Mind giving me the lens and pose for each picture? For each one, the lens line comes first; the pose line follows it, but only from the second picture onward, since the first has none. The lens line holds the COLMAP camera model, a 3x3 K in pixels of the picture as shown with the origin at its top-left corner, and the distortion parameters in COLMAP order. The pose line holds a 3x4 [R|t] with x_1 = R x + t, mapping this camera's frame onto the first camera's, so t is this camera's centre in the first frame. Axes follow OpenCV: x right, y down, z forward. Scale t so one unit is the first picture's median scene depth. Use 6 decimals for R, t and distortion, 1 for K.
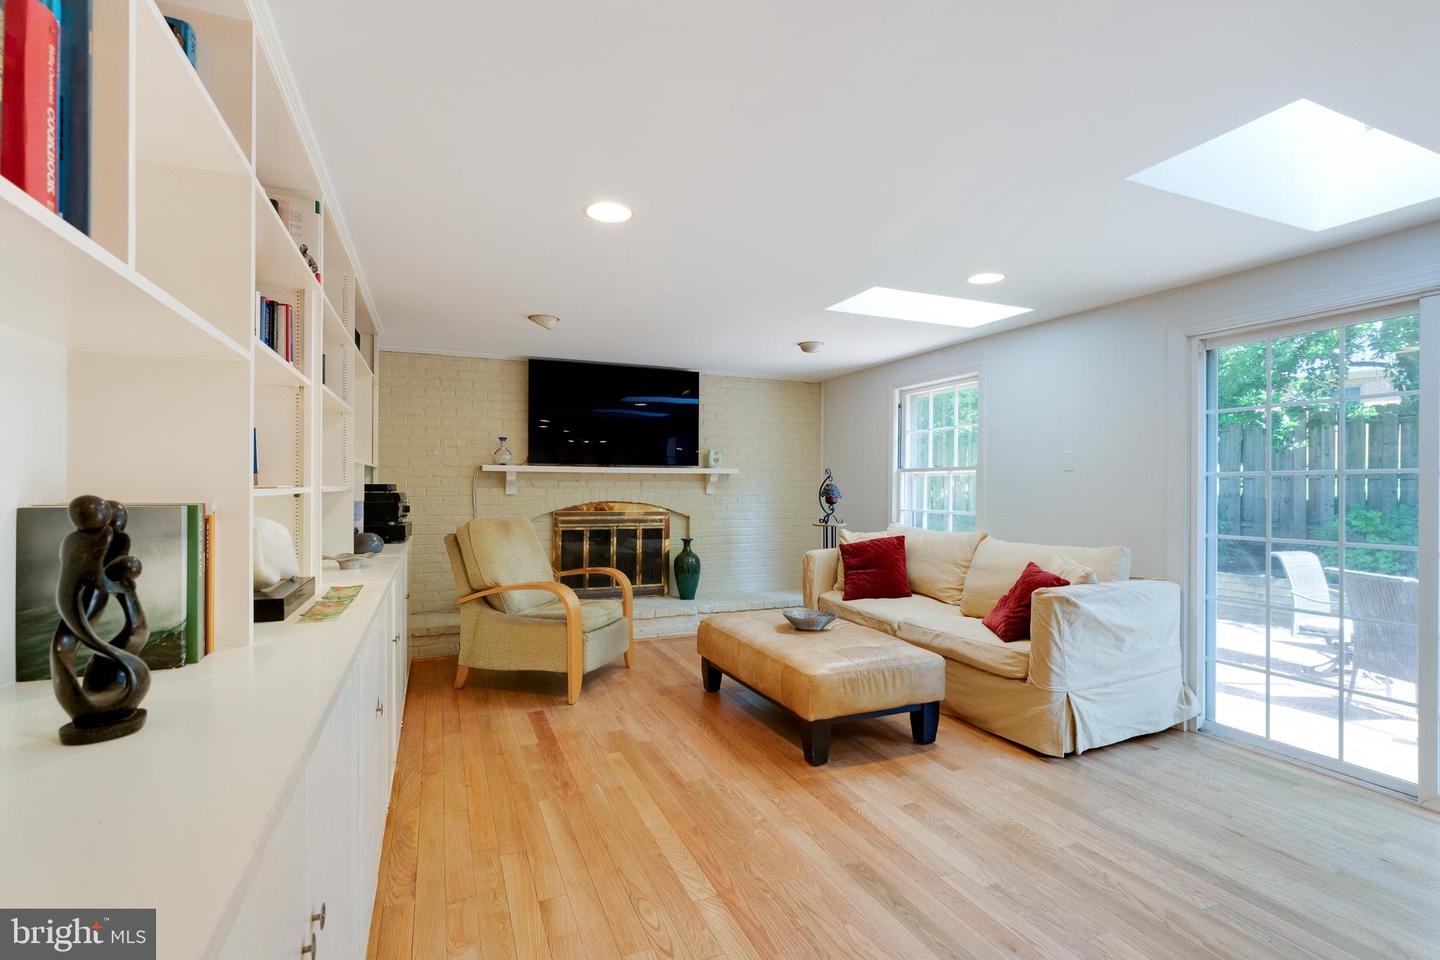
lens RADIAL K [[654.5, 0, 719.0], [0, 654.5, 488.5], [0, 0, 1]] dist [-0.003139, -0.000208]
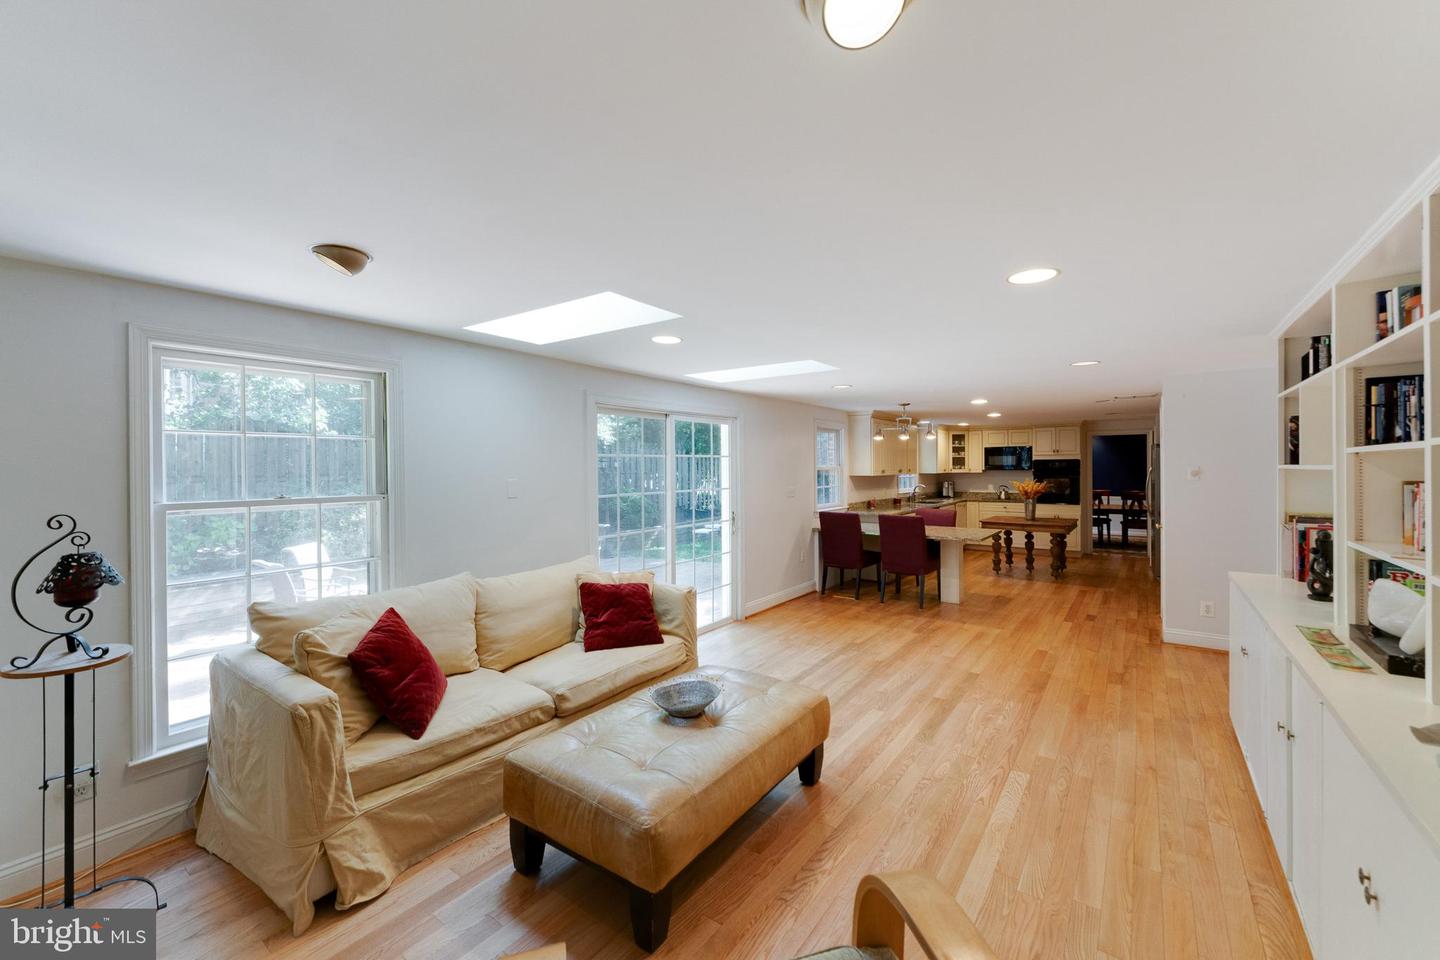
lens RADIAL K [[580.6, 0, 731.4], [0, 580.6, 468.1], [0, 0, 1]] dist [0.002029, 0.000186]
pose [[-0.524072, -0.001290, 0.851673, -0.443479], [0.007074, 0.999958, 0.005867, -0.077855], [-0.851644, 0.009100, -0.524041, 1.186386]]
